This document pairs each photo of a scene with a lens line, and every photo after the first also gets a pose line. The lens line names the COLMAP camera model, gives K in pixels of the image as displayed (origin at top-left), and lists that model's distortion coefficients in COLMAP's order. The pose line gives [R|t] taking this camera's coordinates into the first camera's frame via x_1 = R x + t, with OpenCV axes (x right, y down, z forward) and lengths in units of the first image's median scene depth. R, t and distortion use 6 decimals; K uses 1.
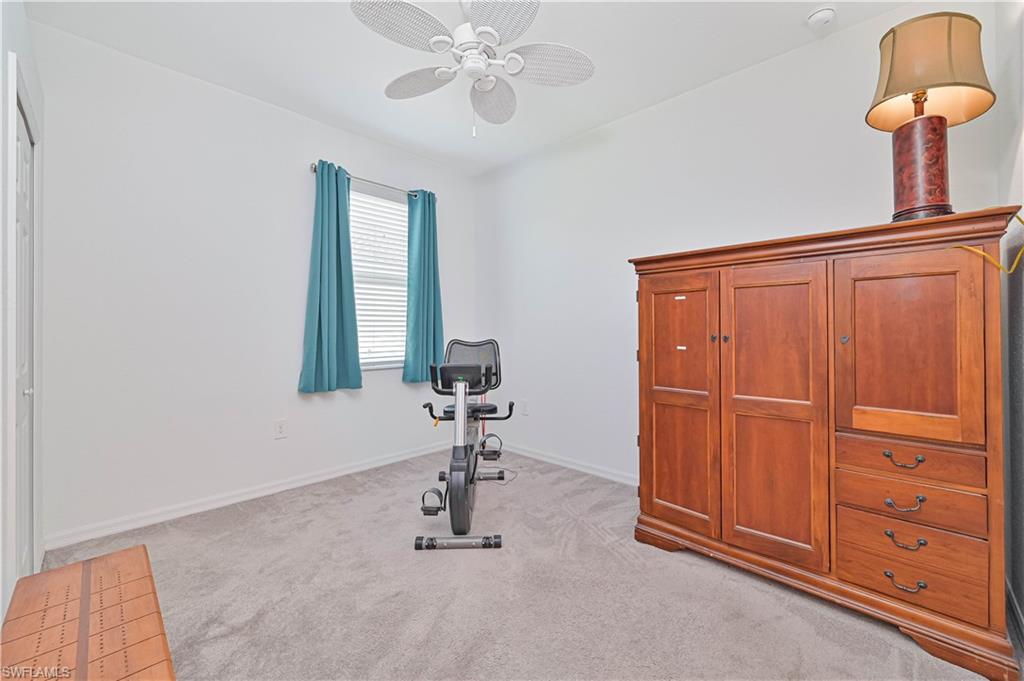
lens RADIAL K [[407.6, 0, 514.9], [0, 407.6, 329.6], [0, 0, 1]] dist [0.000126, -0.000002]
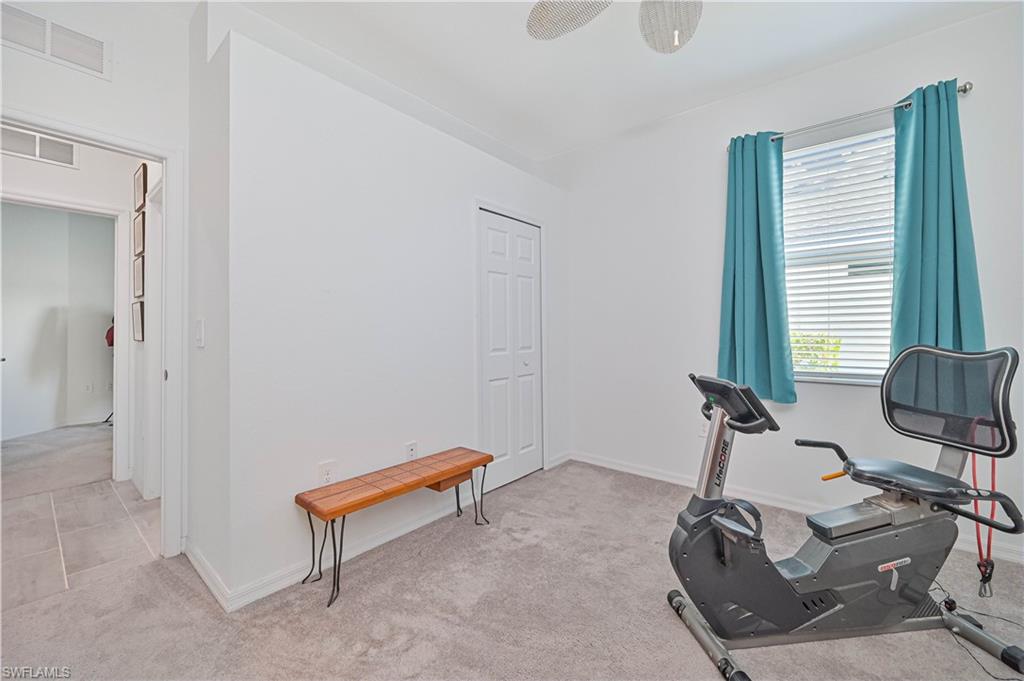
lens RADIAL K [[407.6, 0, 514.9], [0, 407.6, 329.6], [0, 0, 1]] dist [0.000126, -0.000002]
pose [[0.081795, -0.001664, -0.996648, 0.345894], [0.005601, 0.999984, -0.001209, 0.001578], [0.996633, -0.005483, 0.081803, 0.412626]]
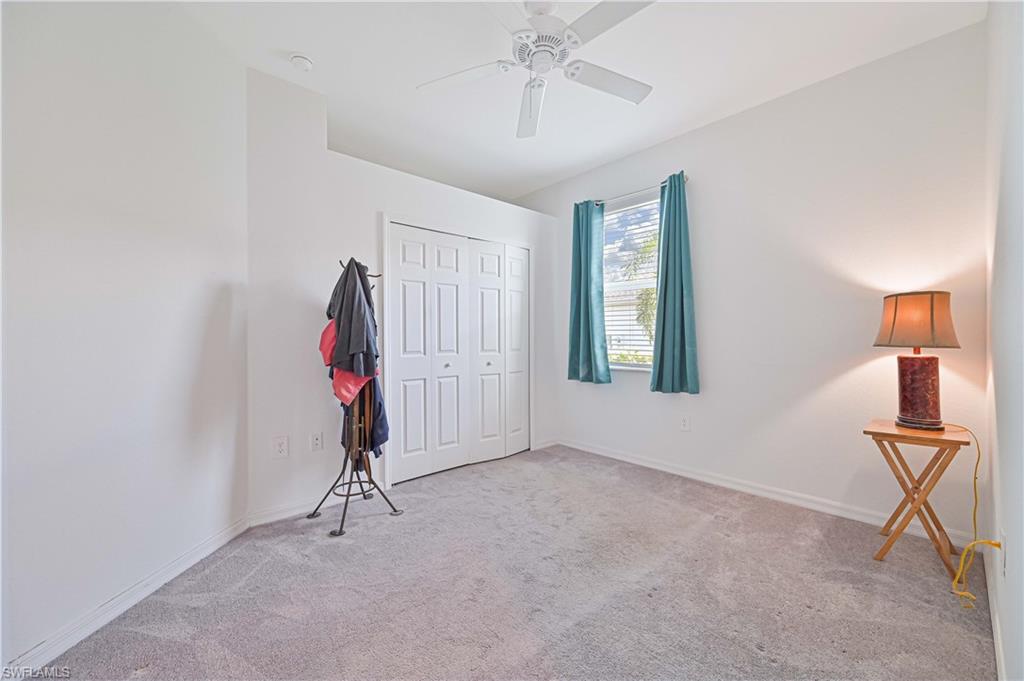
lens RADIAL K [[407.6, 0, 514.9], [0, 407.6, 329.6], [0, 0, 1]] dist [0.000126, -0.000002]
pose [[-0.051562, 0.001228, -0.998669, 0.775922], [0.008736, 0.999962, 0.000778, -0.014393], [0.998632, -0.008684, -0.051571, 0.806149]]
